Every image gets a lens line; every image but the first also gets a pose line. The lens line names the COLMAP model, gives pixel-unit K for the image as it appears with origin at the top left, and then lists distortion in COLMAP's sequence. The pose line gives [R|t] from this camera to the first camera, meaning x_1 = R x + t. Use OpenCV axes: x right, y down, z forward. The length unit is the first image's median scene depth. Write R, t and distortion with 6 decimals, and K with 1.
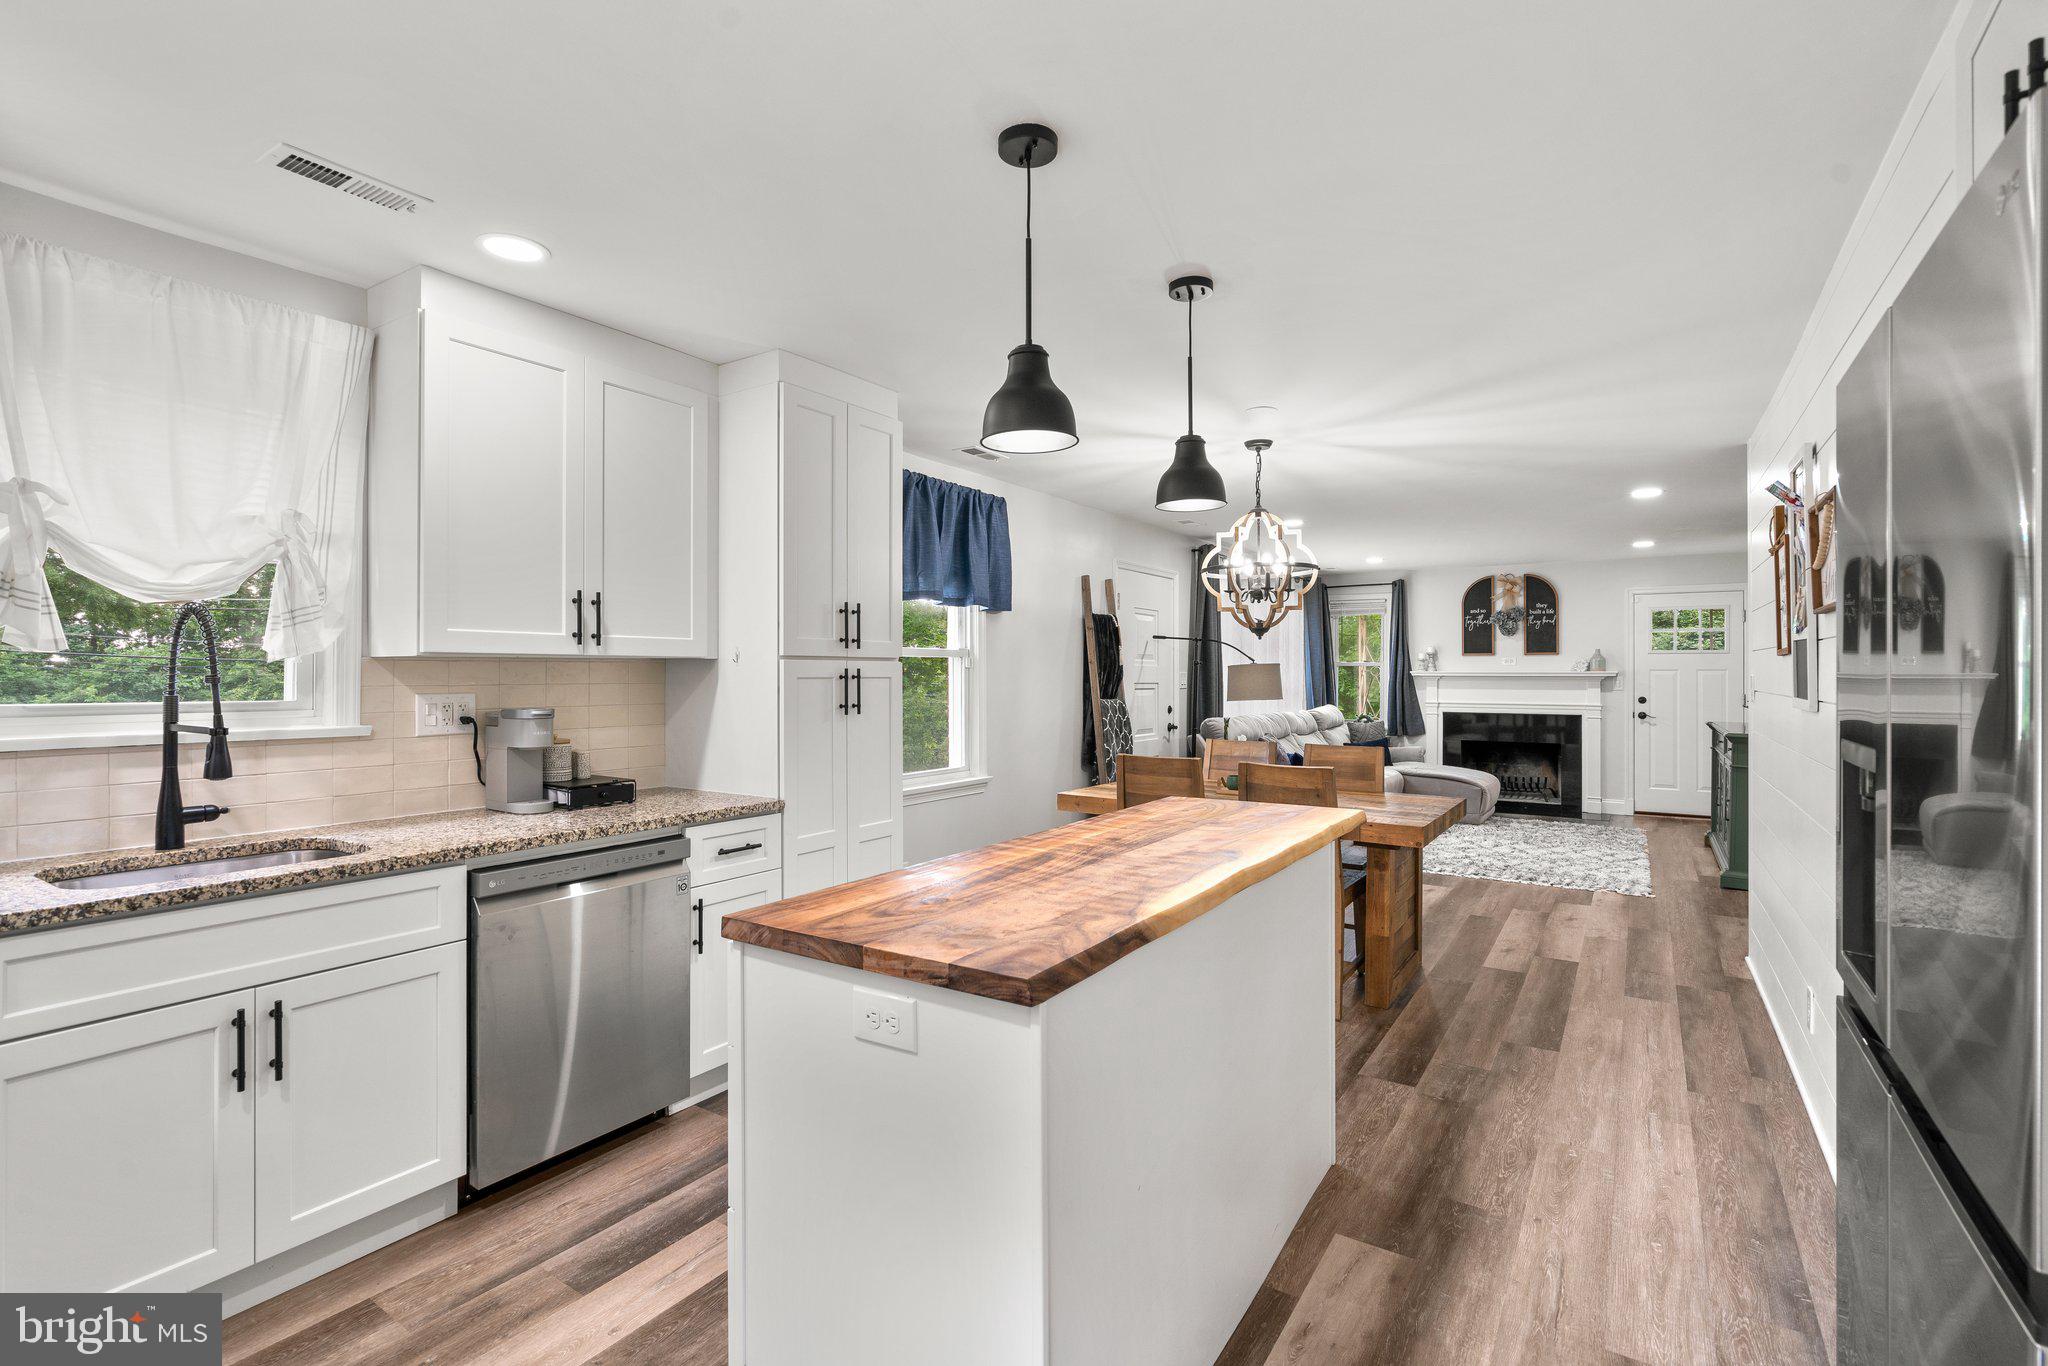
lens RADIAL K [[938.1, 0, 1012.6], [0, 938.1, 666.5], [0, 0, 1]] dist [-0.013211, 0.002342]
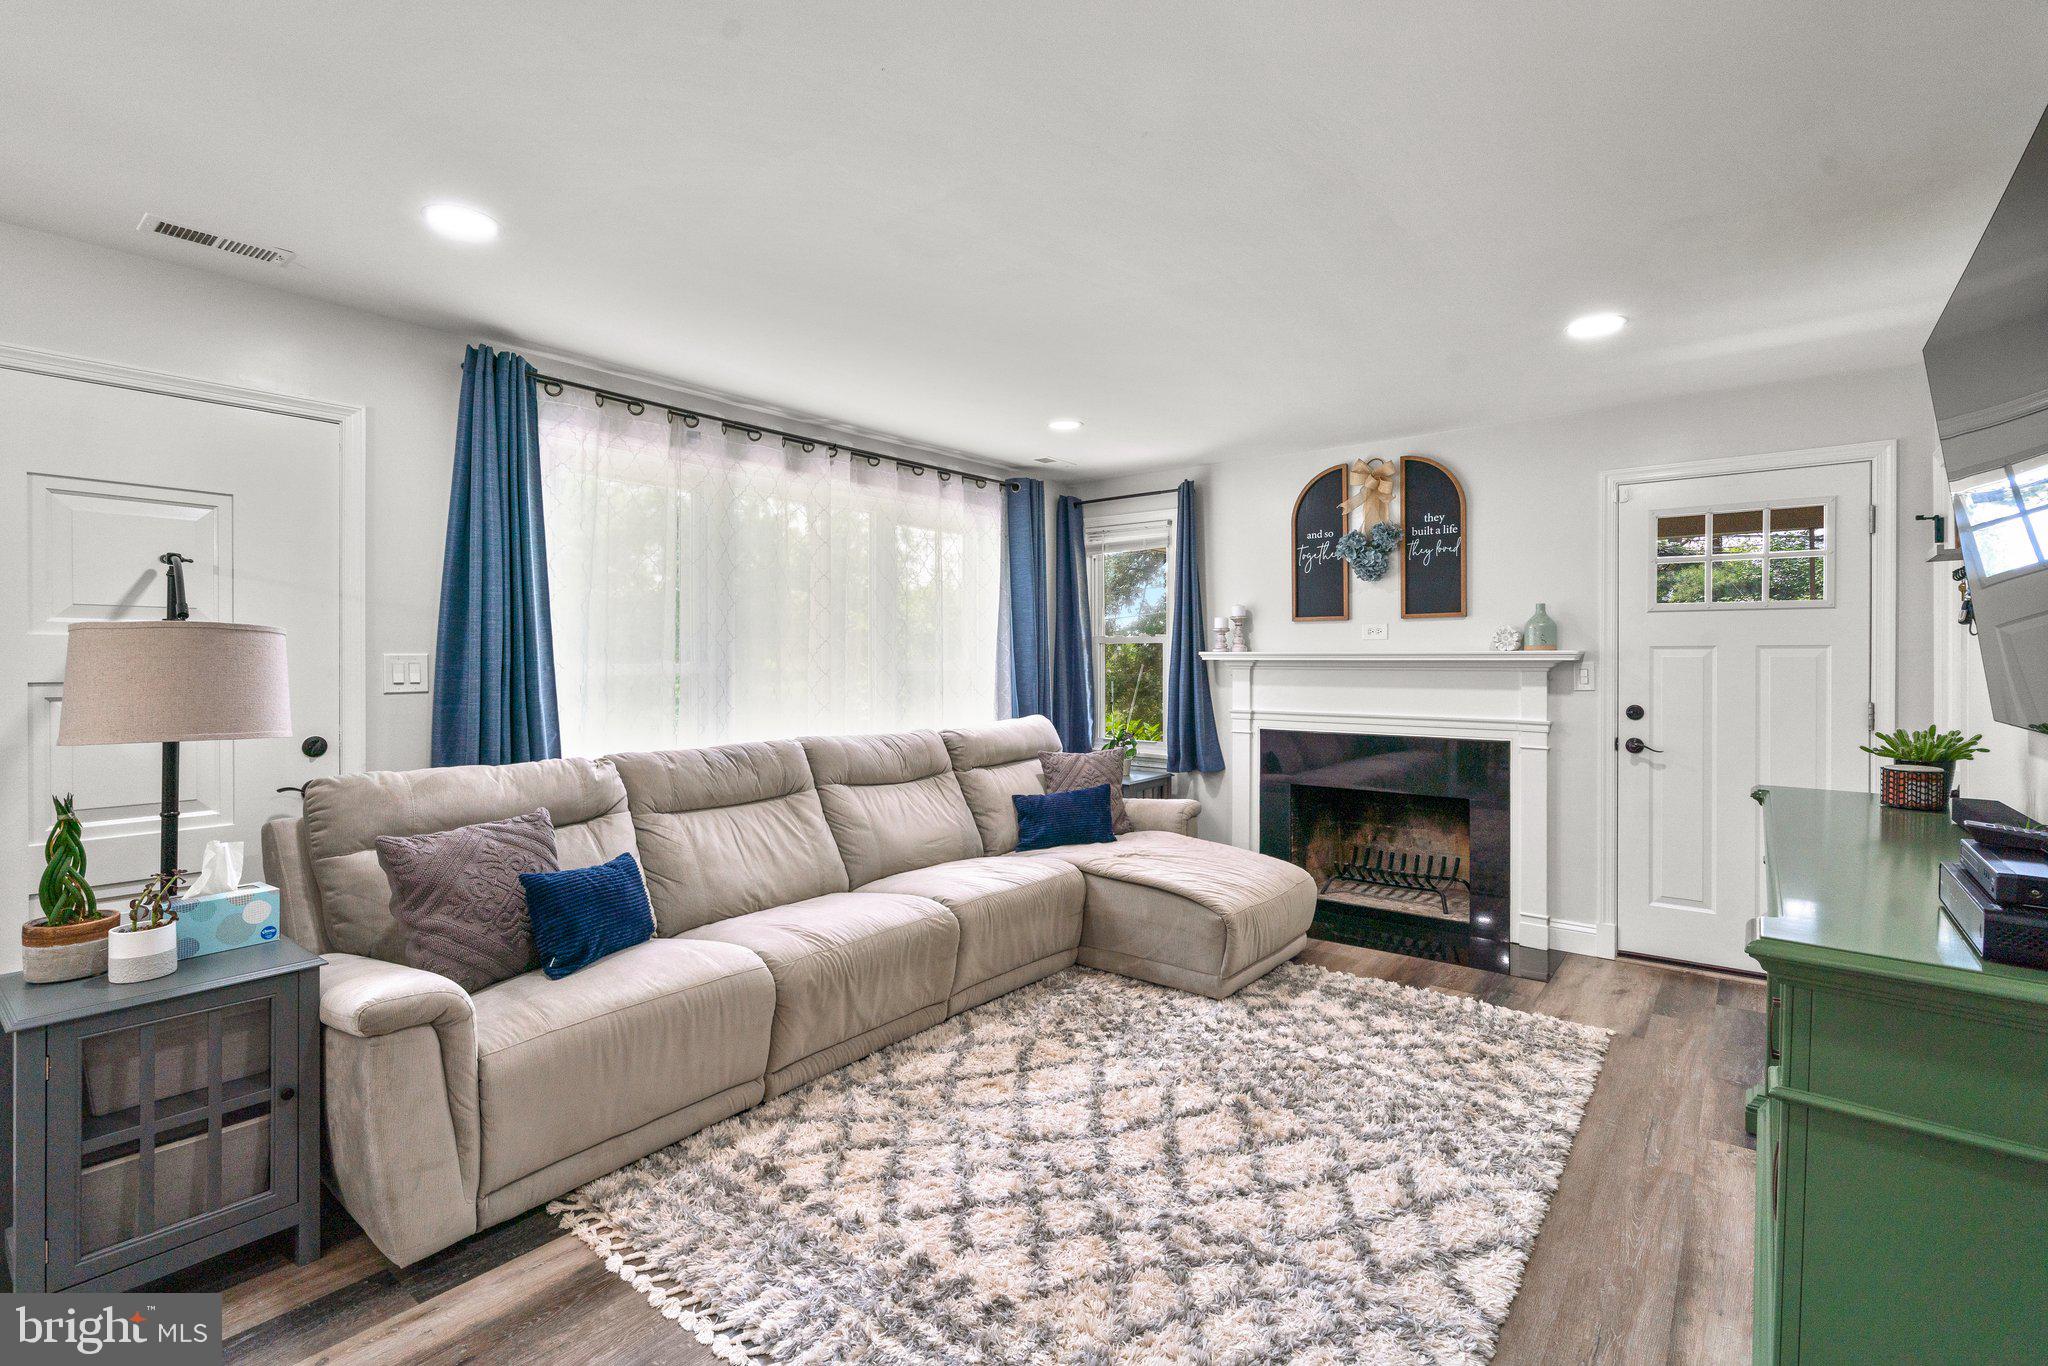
lens RADIAL K [[938.1, 0, 1033.6], [0, 938.1, 661.1], [0, 0, 1]] dist [-0.013211, 0.002342]
pose [[0.997565, -0.002234, -0.069709, 0.385387], [0.002912, 0.999949, 0.009628, 0.004967], [0.069684, -0.009807, 0.997521, 0.486754]]
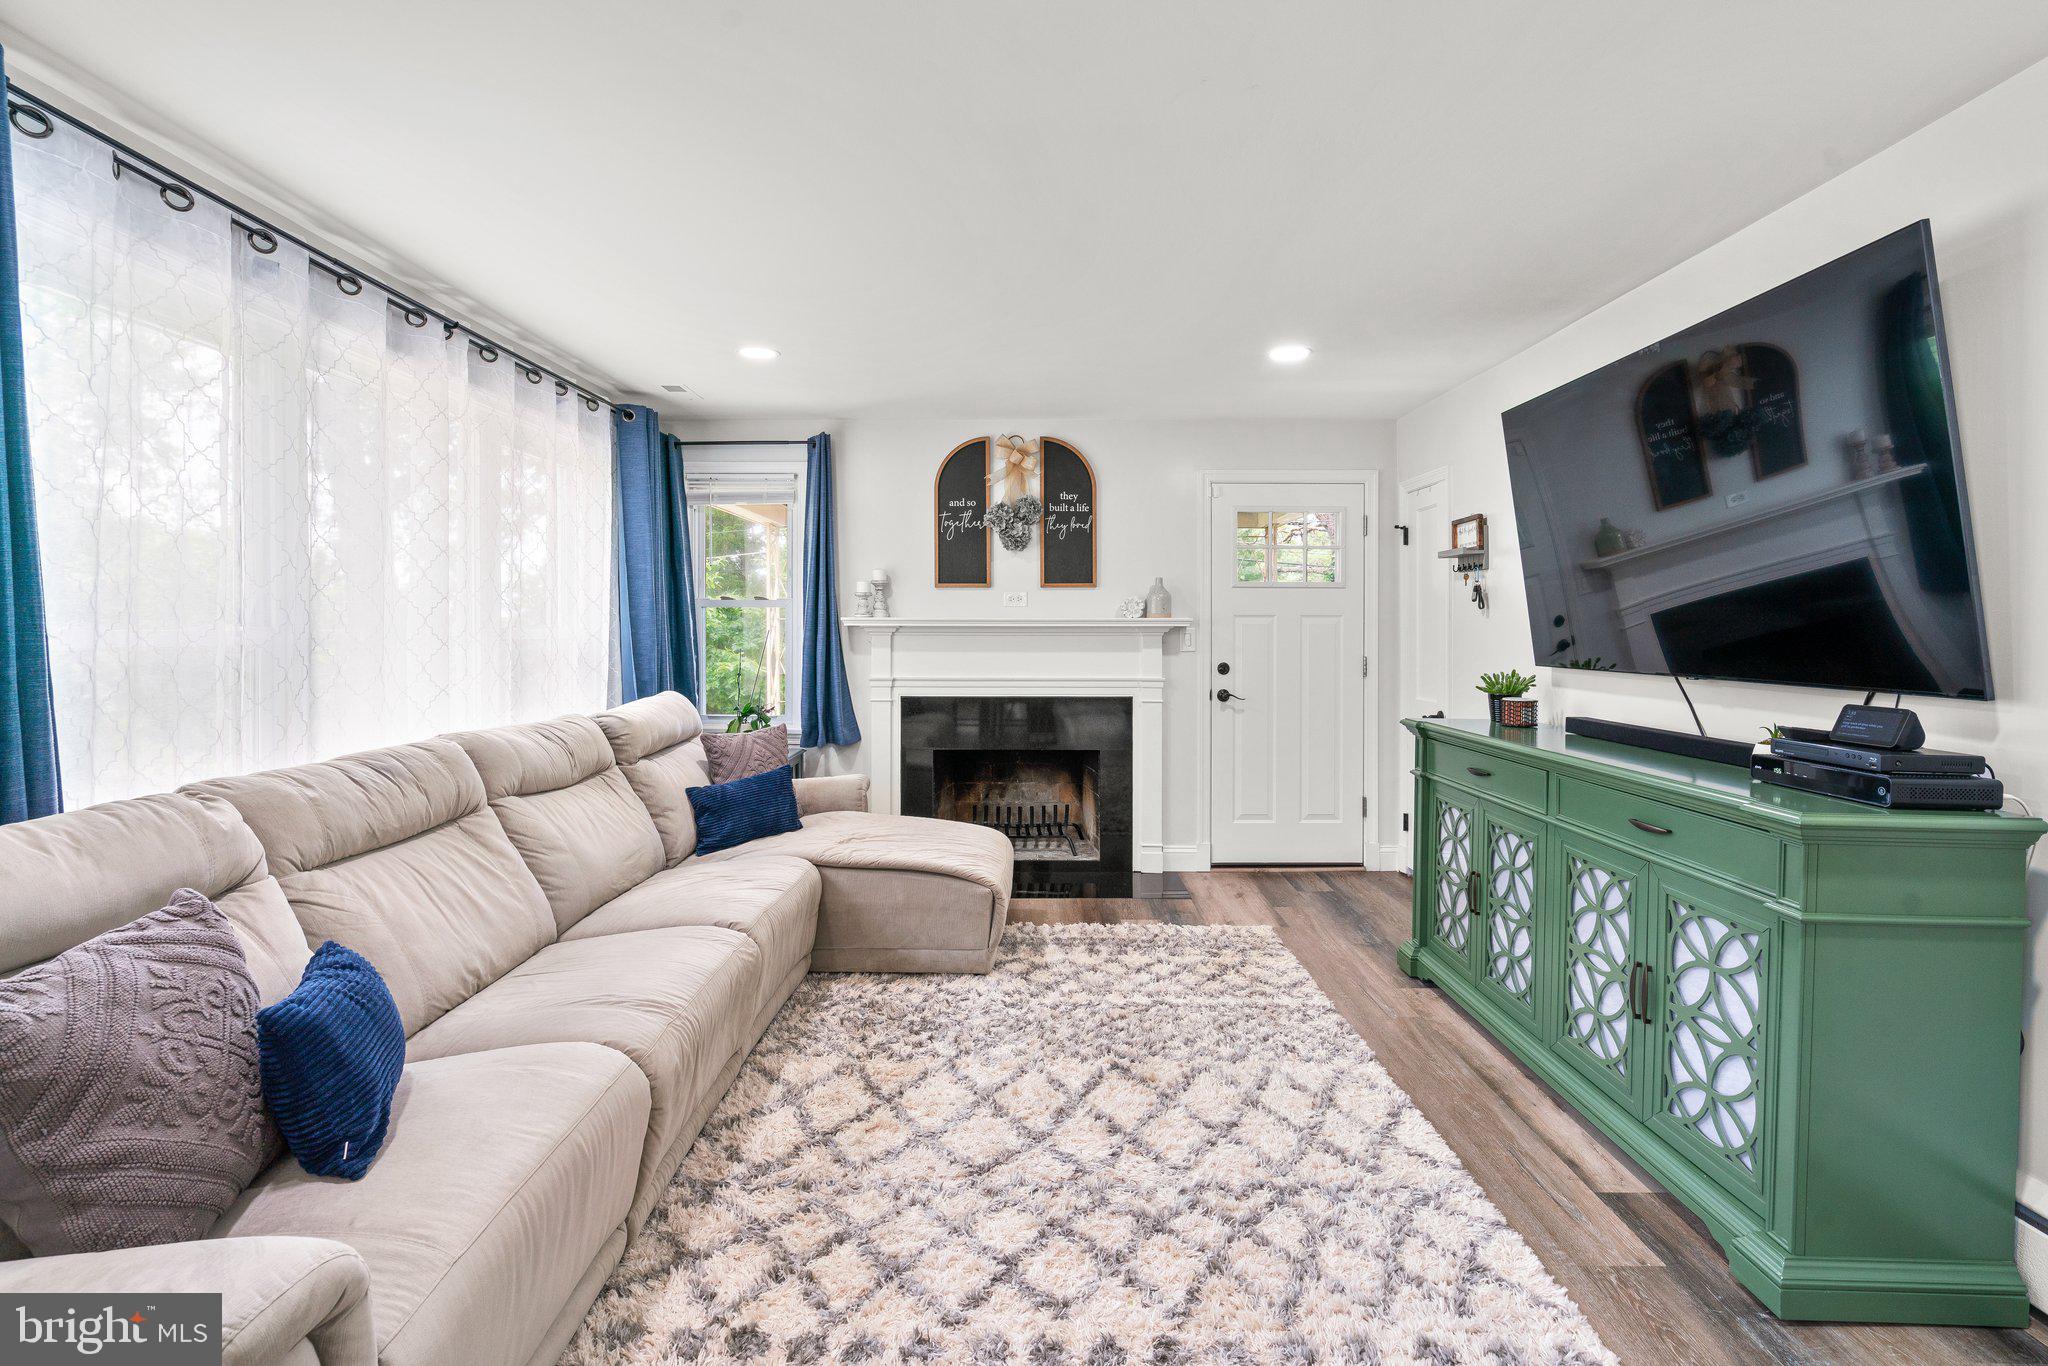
lens RADIAL K [[938.1, 0, 1038.1], [0, 938.1, 630.9], [0, 0, 1]] dist [-0.013211, 0.002342]
pose [[0.830206, -0.004328, 0.557440, 0.245252], [-0.002582, 0.999929, 0.011608, 0.006378], [-0.557450, -0.011077, 0.830136, 0.552083]]
